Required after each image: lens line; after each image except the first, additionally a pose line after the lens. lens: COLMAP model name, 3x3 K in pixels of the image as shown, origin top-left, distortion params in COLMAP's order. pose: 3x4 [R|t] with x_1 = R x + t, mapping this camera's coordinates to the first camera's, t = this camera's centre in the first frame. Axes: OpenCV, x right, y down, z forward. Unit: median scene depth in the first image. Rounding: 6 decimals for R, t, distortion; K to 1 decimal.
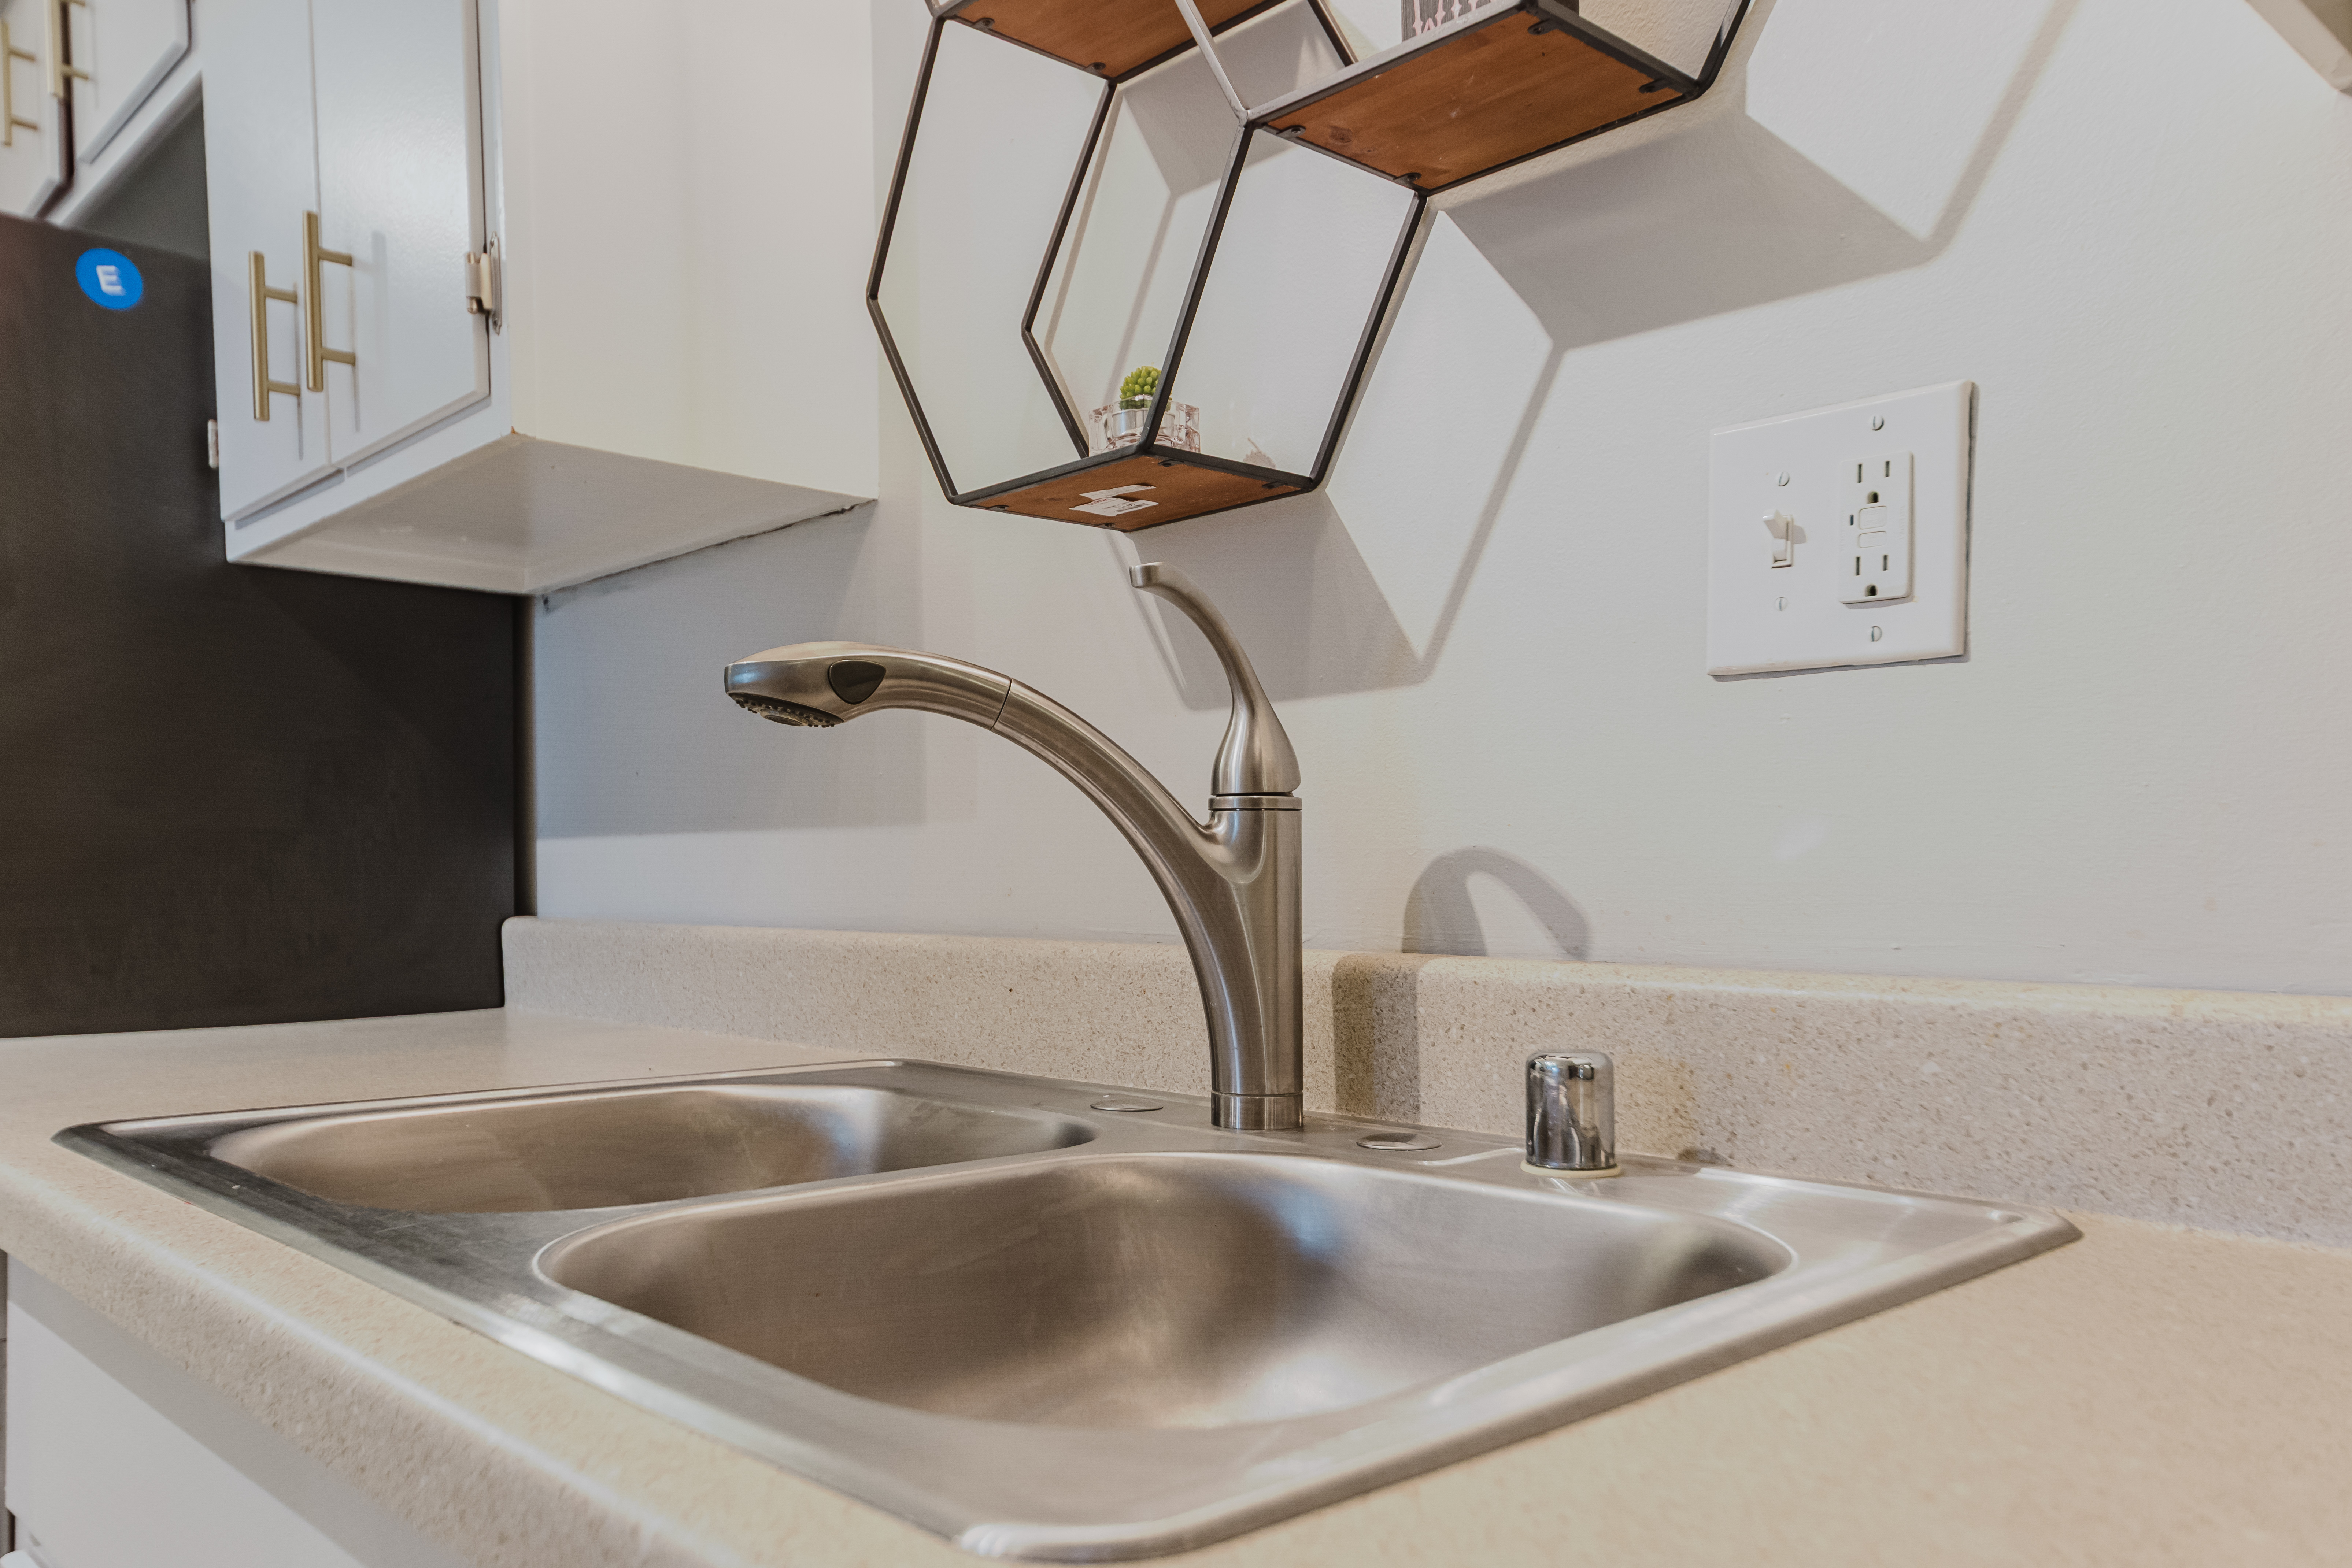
lens RADIAL K [[1622.3, 0, 1121.1], [0, 1622.3, 943.3], [0, 0, 1]] dist [0.028510, 0.019025]
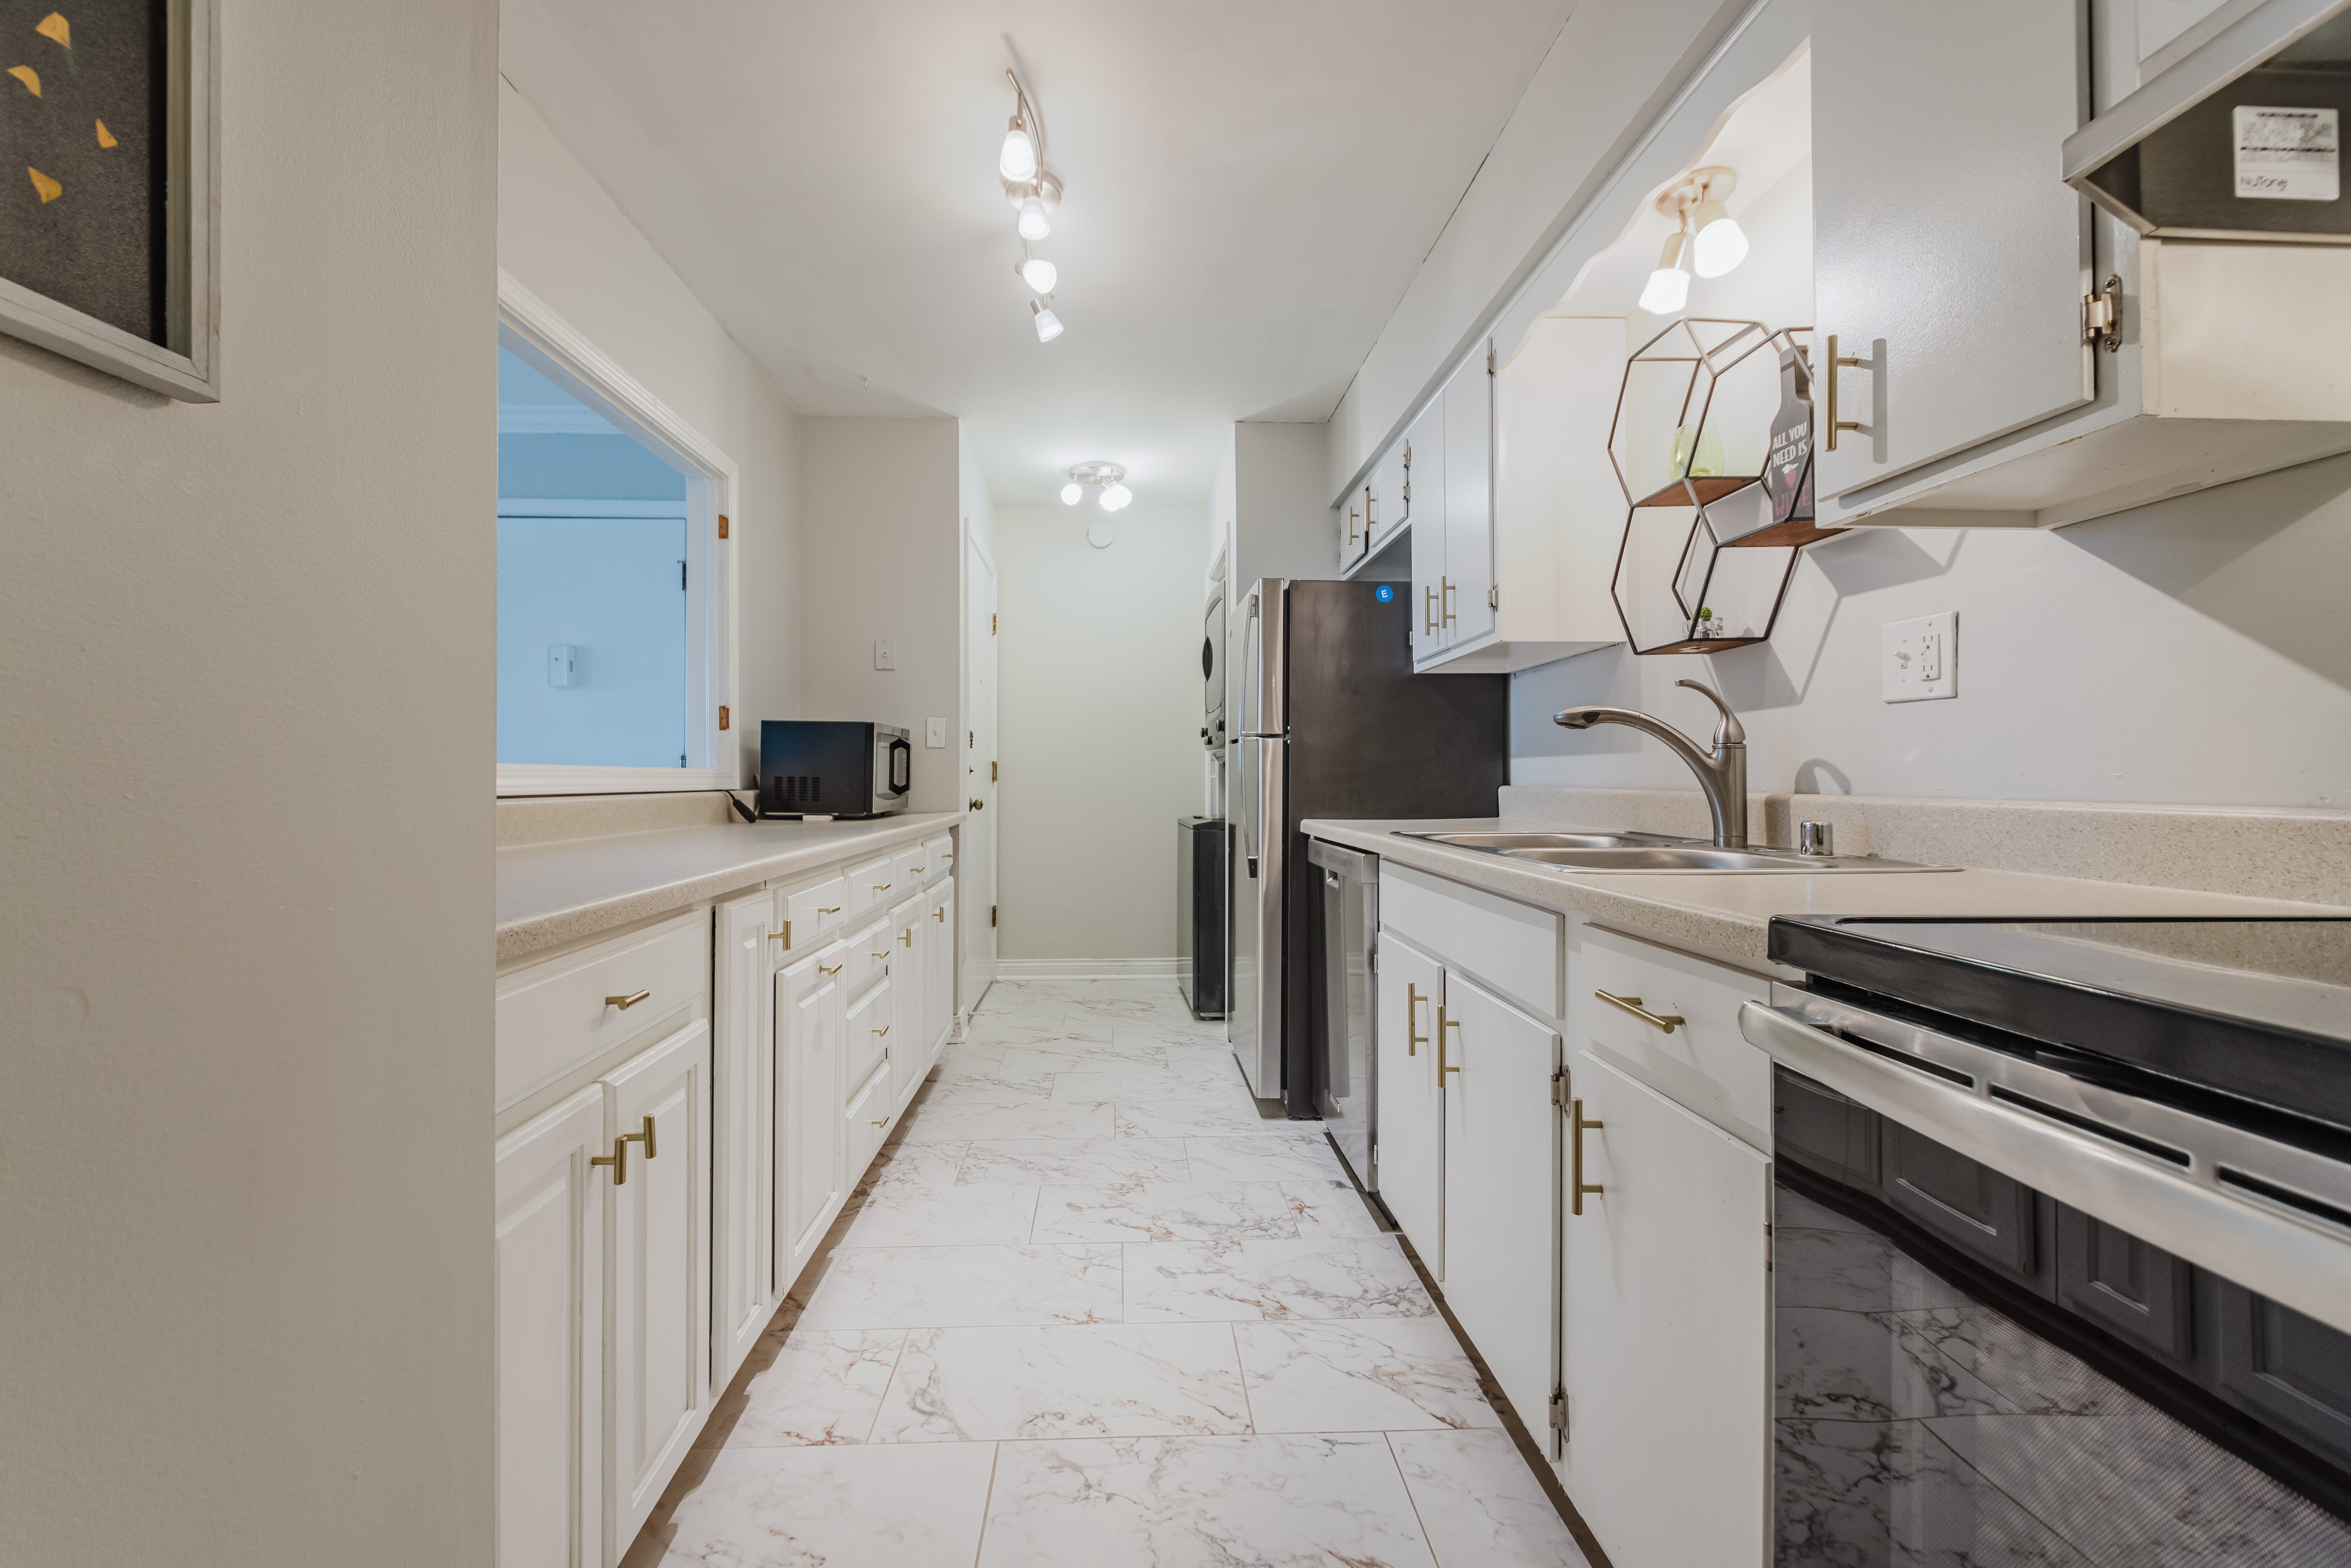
lens RADIAL K [[935.5, 0, 1142.6], [0, 935.5, 763.4], [0, 0, 1]] dist [0.007455, -0.004403]
pose [[0.744233, -0.014411, -0.667765, 0.438782], [-0.022231, 0.998679, -0.046329, 0.057688], [0.667550, 0.049324, 0.742929, -1.106189]]
